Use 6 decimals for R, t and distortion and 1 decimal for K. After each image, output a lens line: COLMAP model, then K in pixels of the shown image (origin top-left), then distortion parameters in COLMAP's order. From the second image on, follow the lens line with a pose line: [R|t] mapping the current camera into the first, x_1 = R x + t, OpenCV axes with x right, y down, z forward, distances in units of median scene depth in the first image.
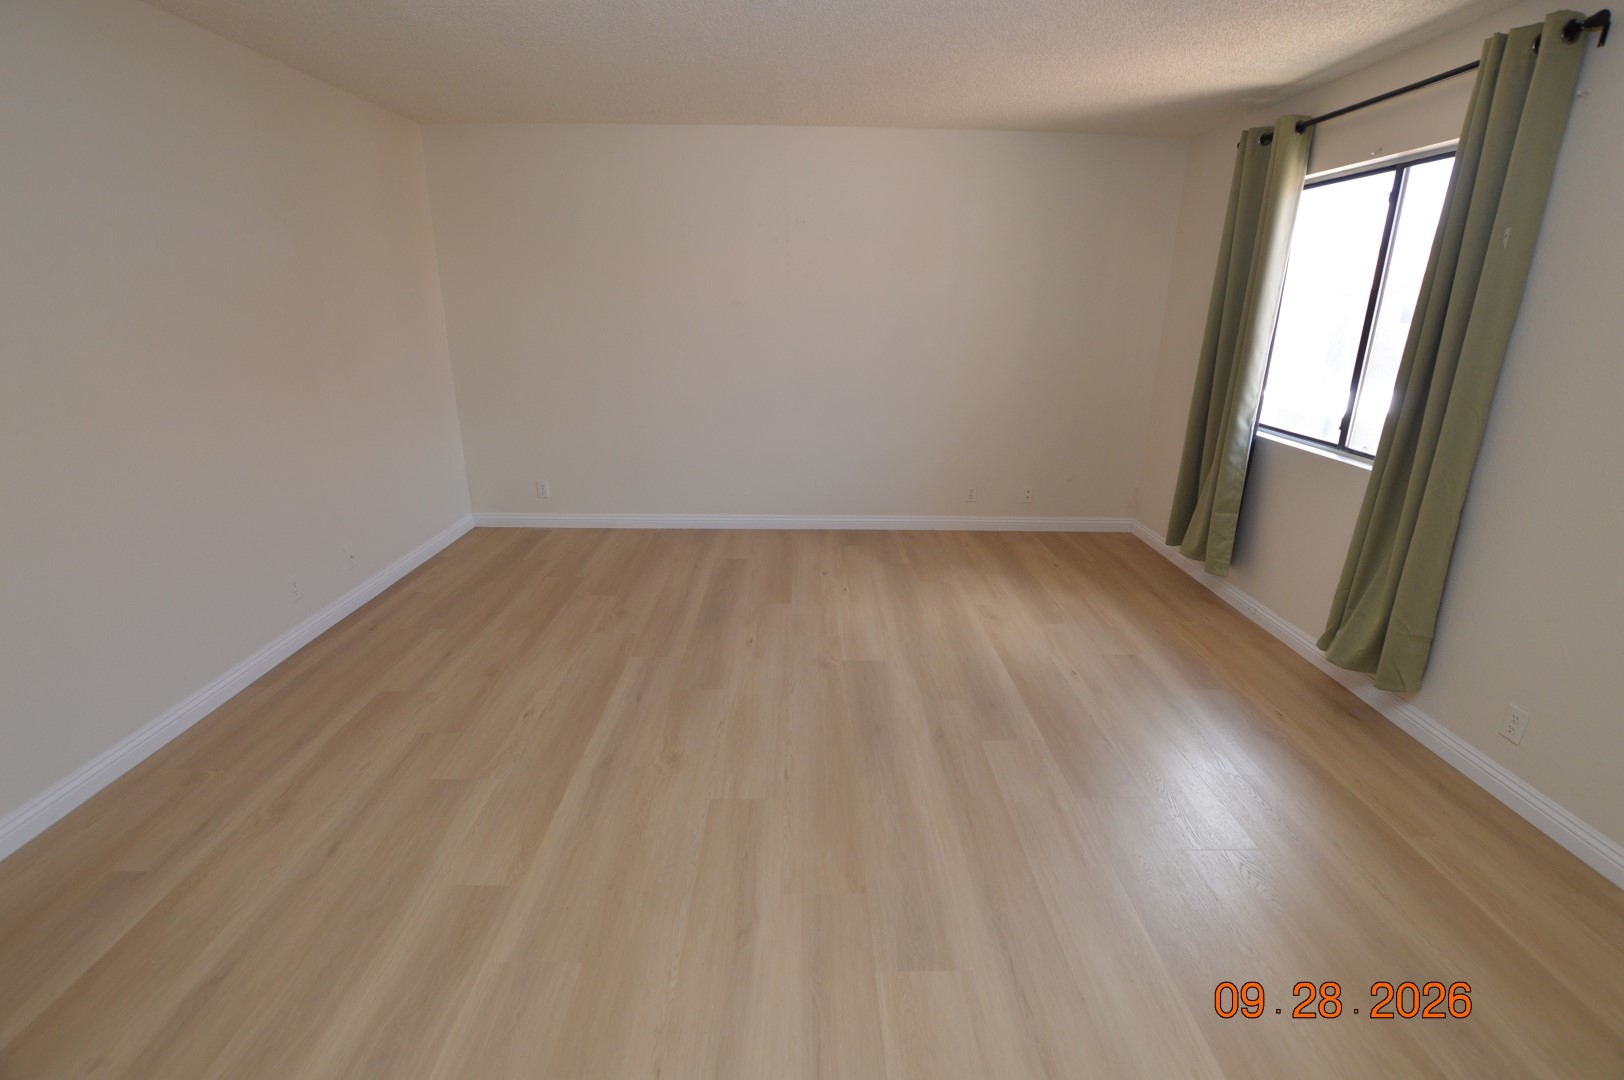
lens RADIAL K [[760.3, 0, 812.0], [0, 760.3, 540.0], [0, 0, 1]] dist [-0.021604, 0.000136]
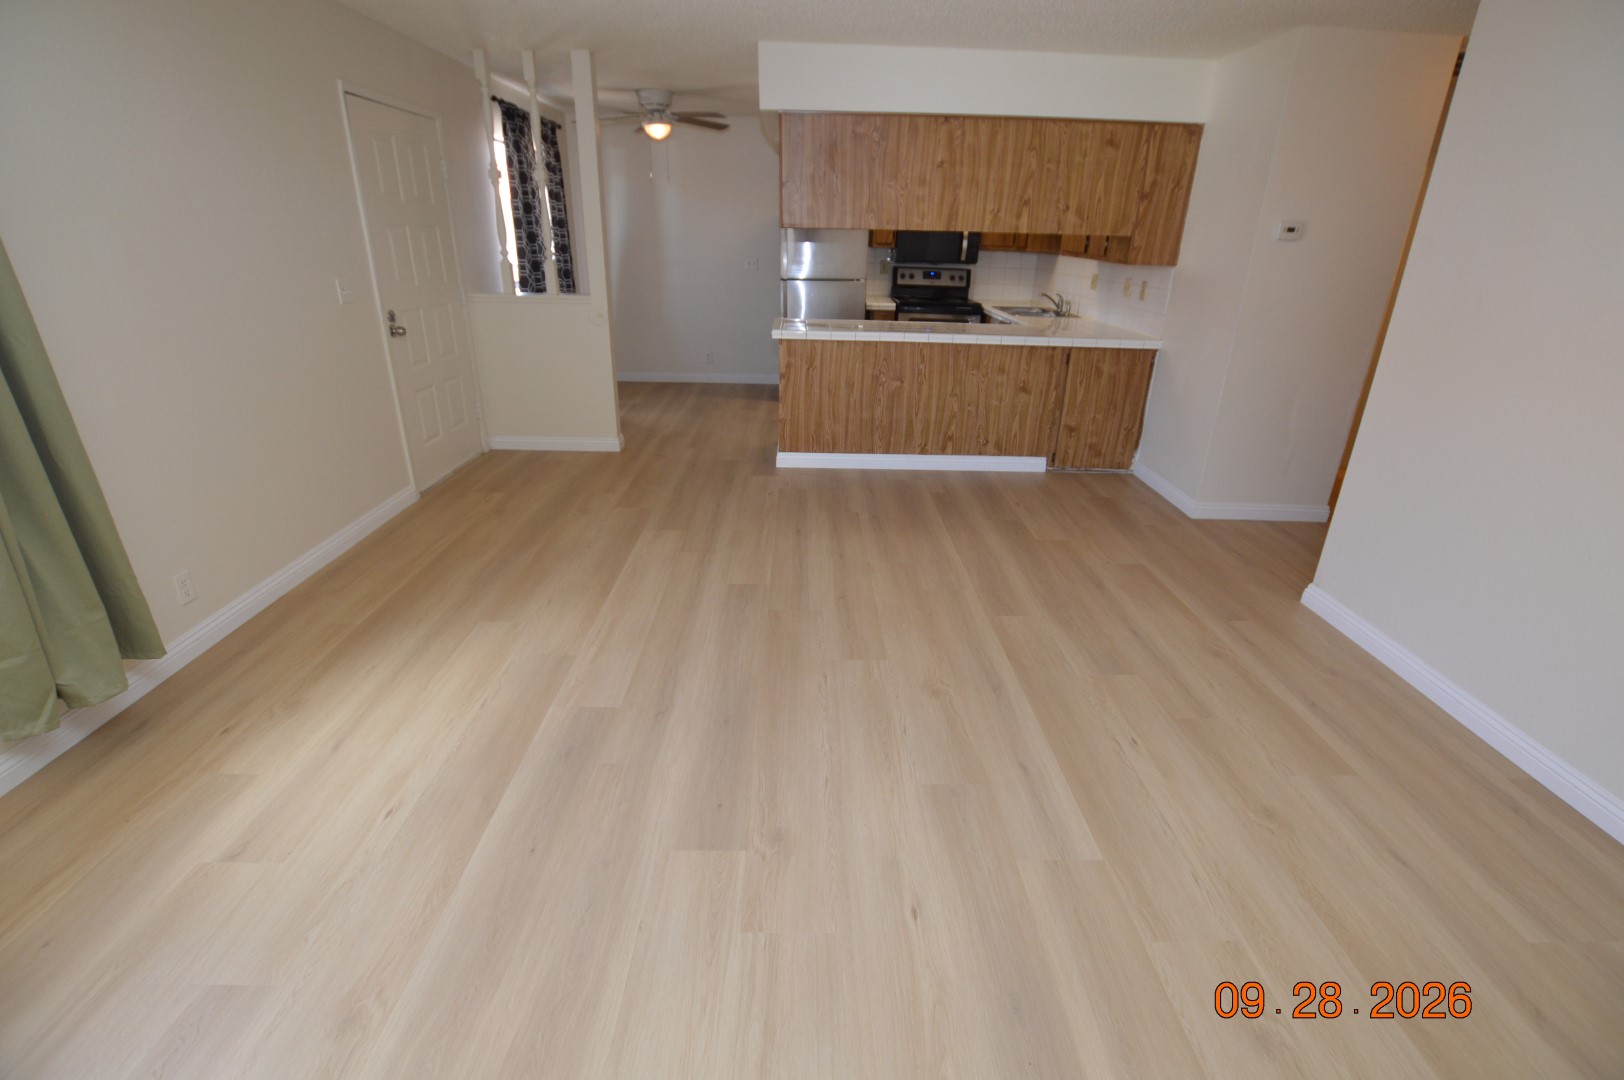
lens RADIAL K [[760.3, 0, 812.0], [0, 760.3, 540.0], [0, 0, 1]] dist [-0.021604, 0.000136]
pose [[-0.999281, -0.034282, -0.016213, 0.008117], [-0.036700, 0.766583, 0.641095, -0.467101], [-0.009550, 0.641229, -0.767290, 1.478406]]
